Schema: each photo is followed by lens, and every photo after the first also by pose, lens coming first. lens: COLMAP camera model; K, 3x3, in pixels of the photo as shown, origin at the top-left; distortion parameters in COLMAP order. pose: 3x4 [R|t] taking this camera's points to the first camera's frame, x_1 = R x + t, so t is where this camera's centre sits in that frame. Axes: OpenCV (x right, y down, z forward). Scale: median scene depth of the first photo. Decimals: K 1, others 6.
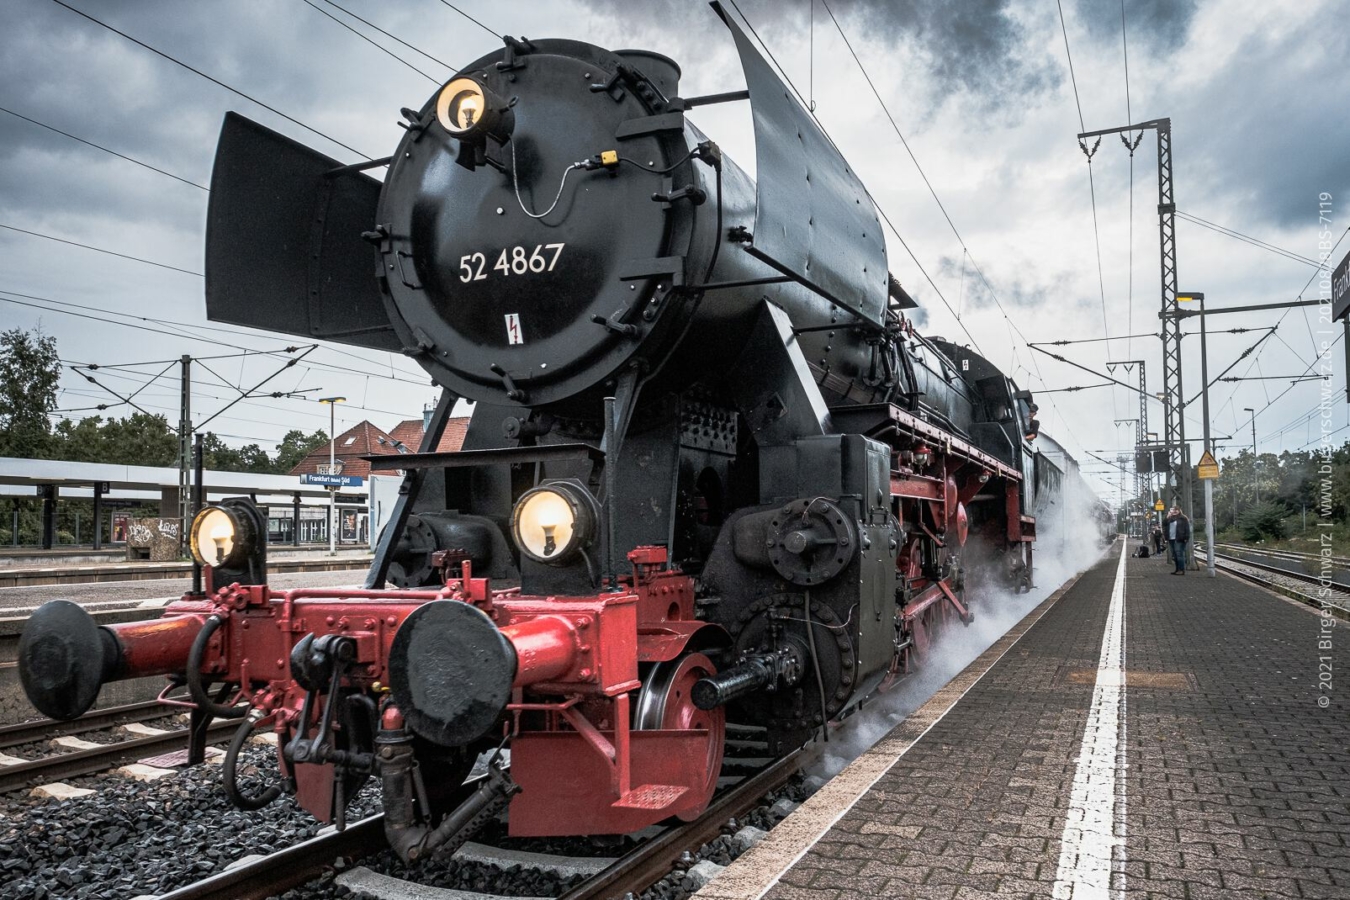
lens RADIAL K [[1136.2, 0, 675.0], [0, 1136.2, 450.0], [0, 0, 1]] dist [0.070371, -0.001705]
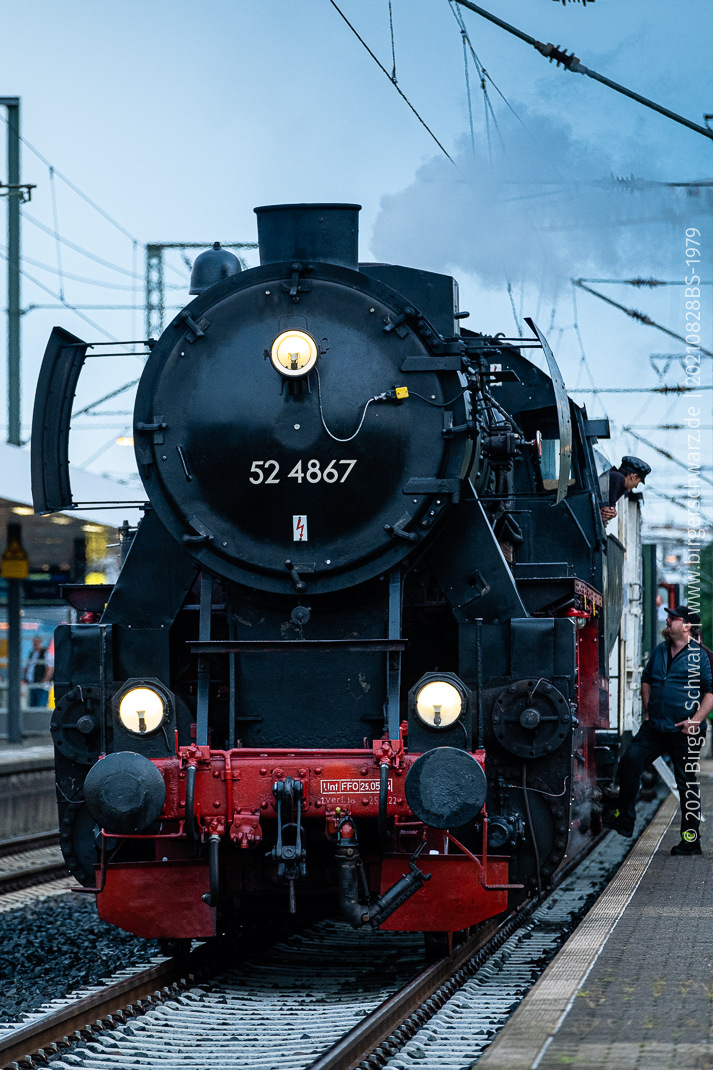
lens RADIAL K [[6350.7, 0, 356.5], [0, 6350.7, 535.0], [0, 0, 1]] dist [4.197863, -1.538841]
pose [[0.949006, 0.017022, 0.314799, -2.112460], [-0.031694, 0.998634, 0.041548, -0.369767], [-0.313662, -0.049406, 0.948248, -5.095787]]
